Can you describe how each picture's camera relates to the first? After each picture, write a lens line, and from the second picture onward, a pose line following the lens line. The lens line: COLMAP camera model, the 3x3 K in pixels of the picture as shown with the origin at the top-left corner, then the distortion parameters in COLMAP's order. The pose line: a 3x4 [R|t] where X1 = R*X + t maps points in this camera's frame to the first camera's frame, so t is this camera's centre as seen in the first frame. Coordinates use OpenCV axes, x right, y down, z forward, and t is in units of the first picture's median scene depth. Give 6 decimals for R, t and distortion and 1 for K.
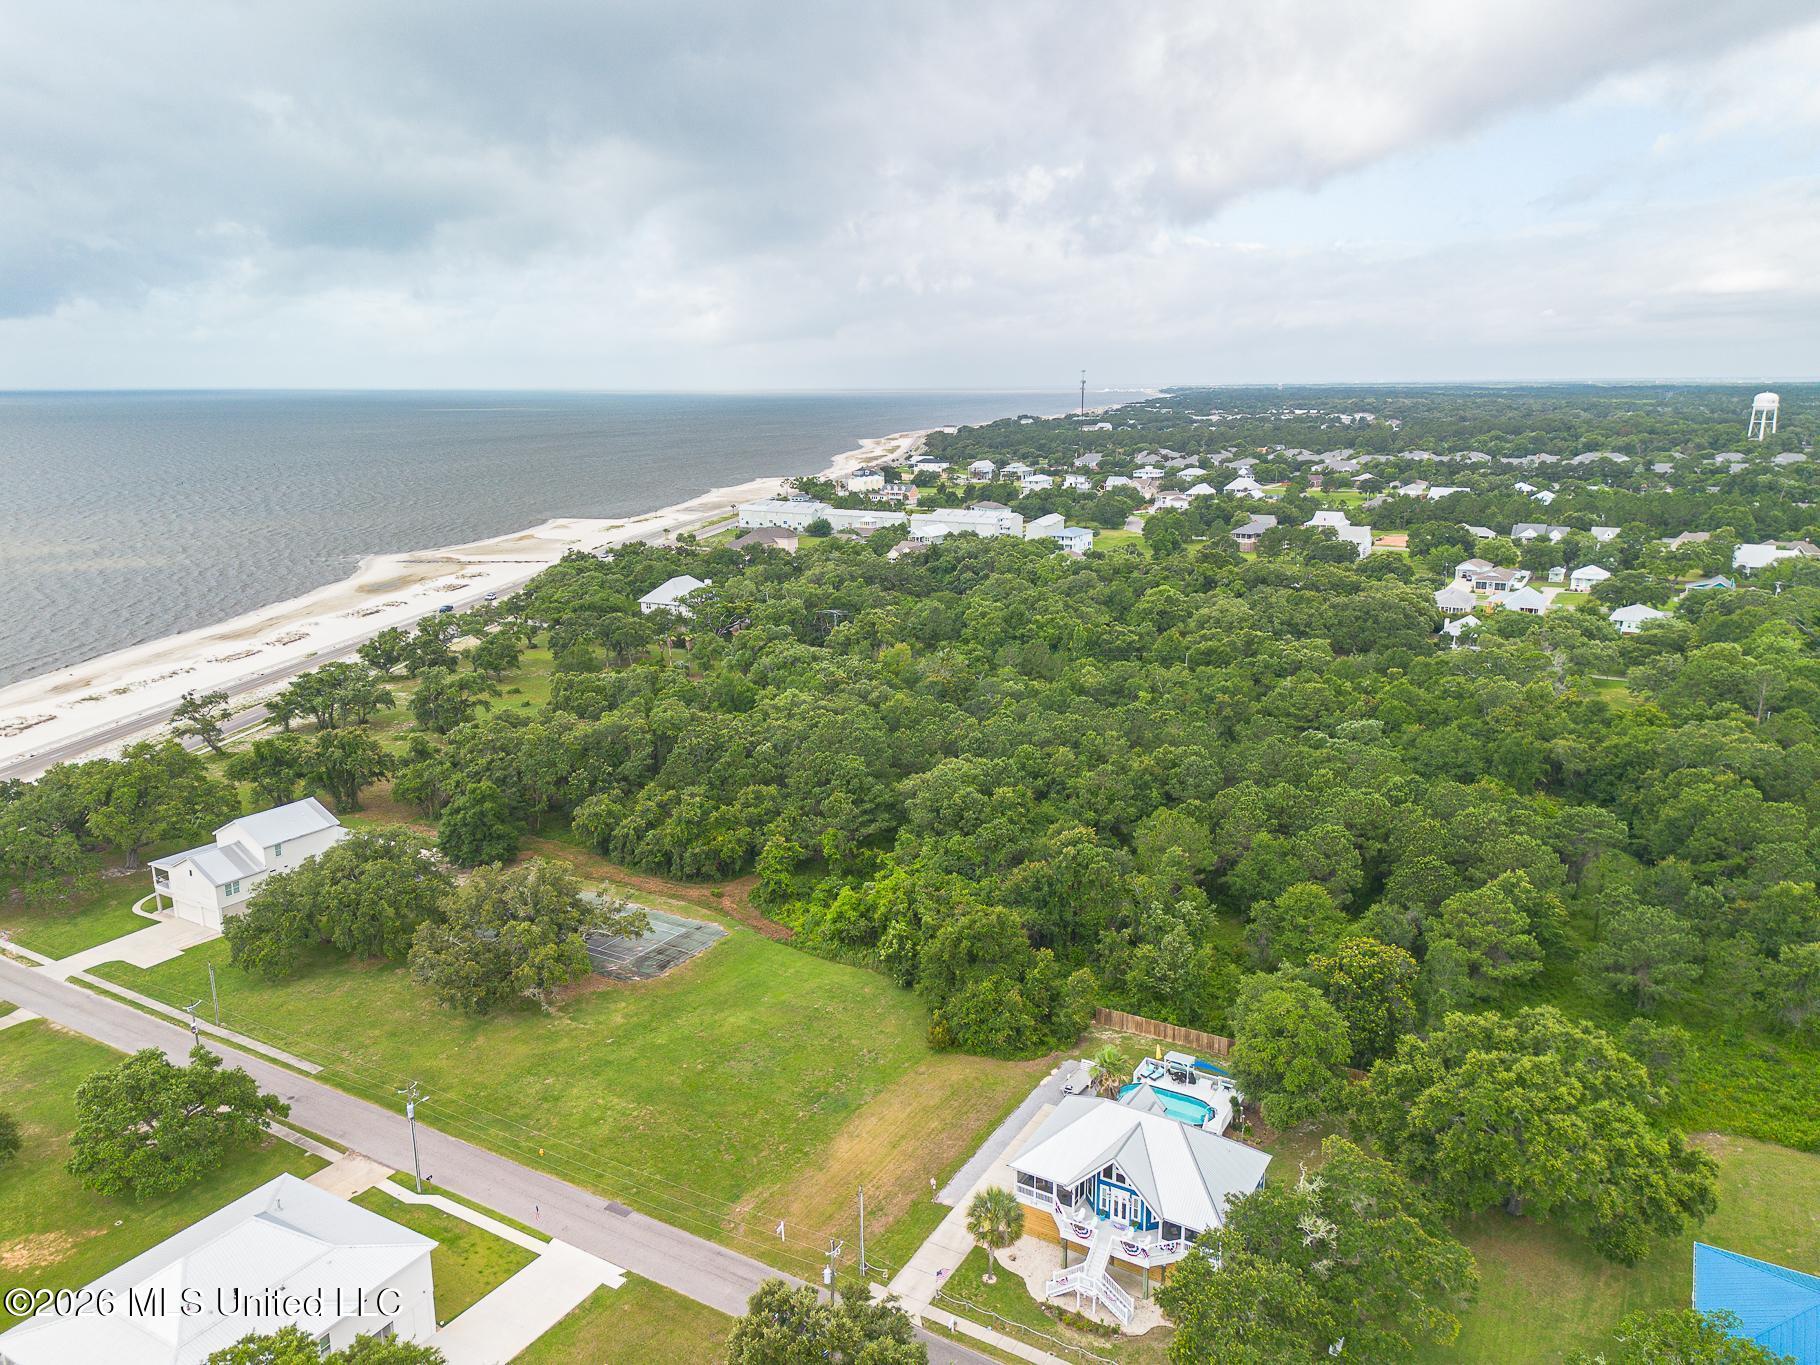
lens RADIAL K [[1281.0, 0, 915.6], [0, 1281.0, 680.2], [0, 0, 1]] dist [0.129279, -0.179694]
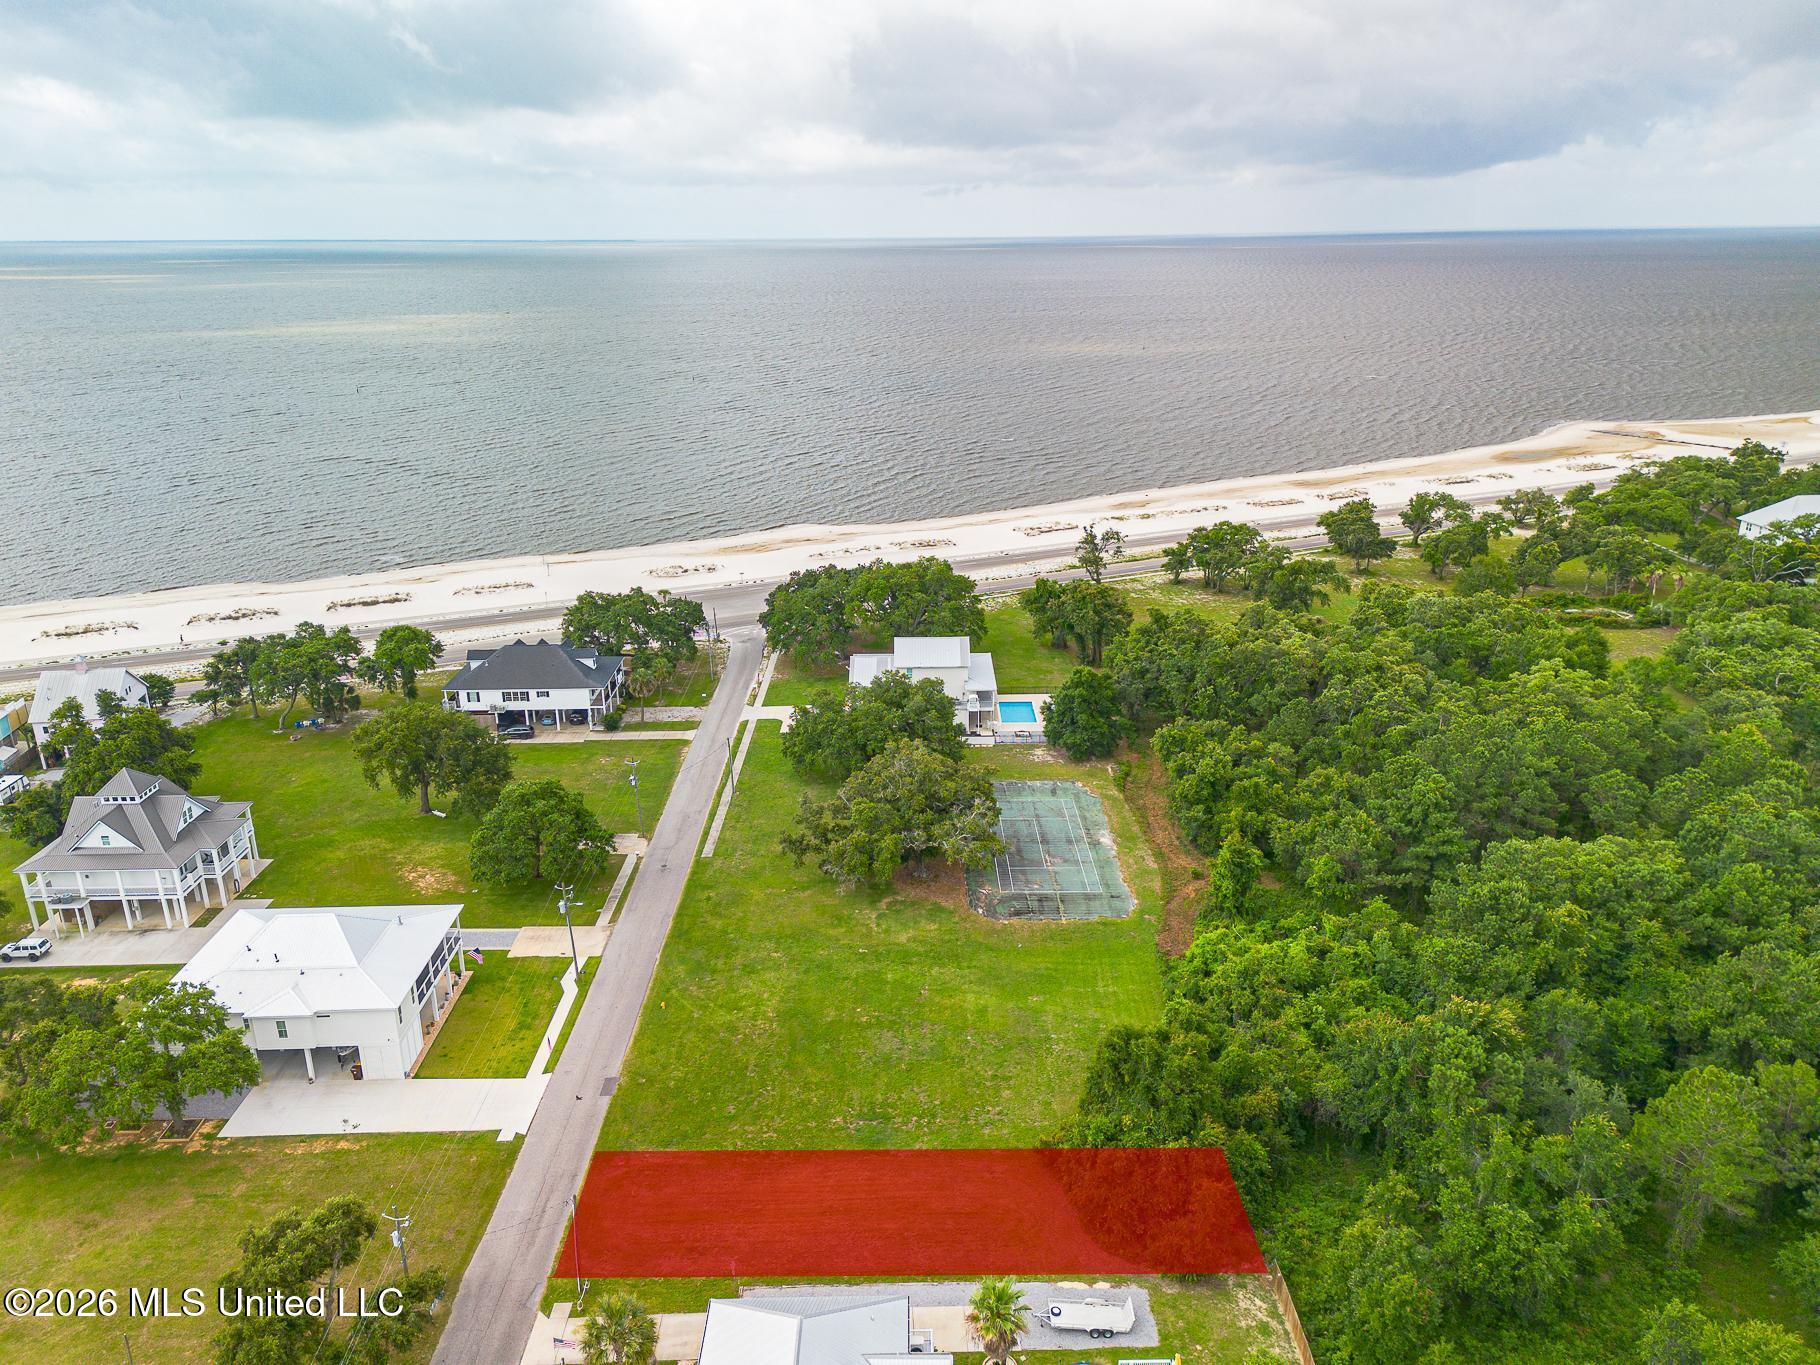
lens RADIAL K [[1288.7, 0, 915.8], [0, 1288.7, 659.6], [0, 0, 1]] dist [0.081227, -0.078871]
pose [[0.518835, 0.267951, -0.811796, 0.385957], [-0.187471, 0.962156, 0.197765, -0.094696], [0.834065, 0.049581, 0.549433, 0.391213]]
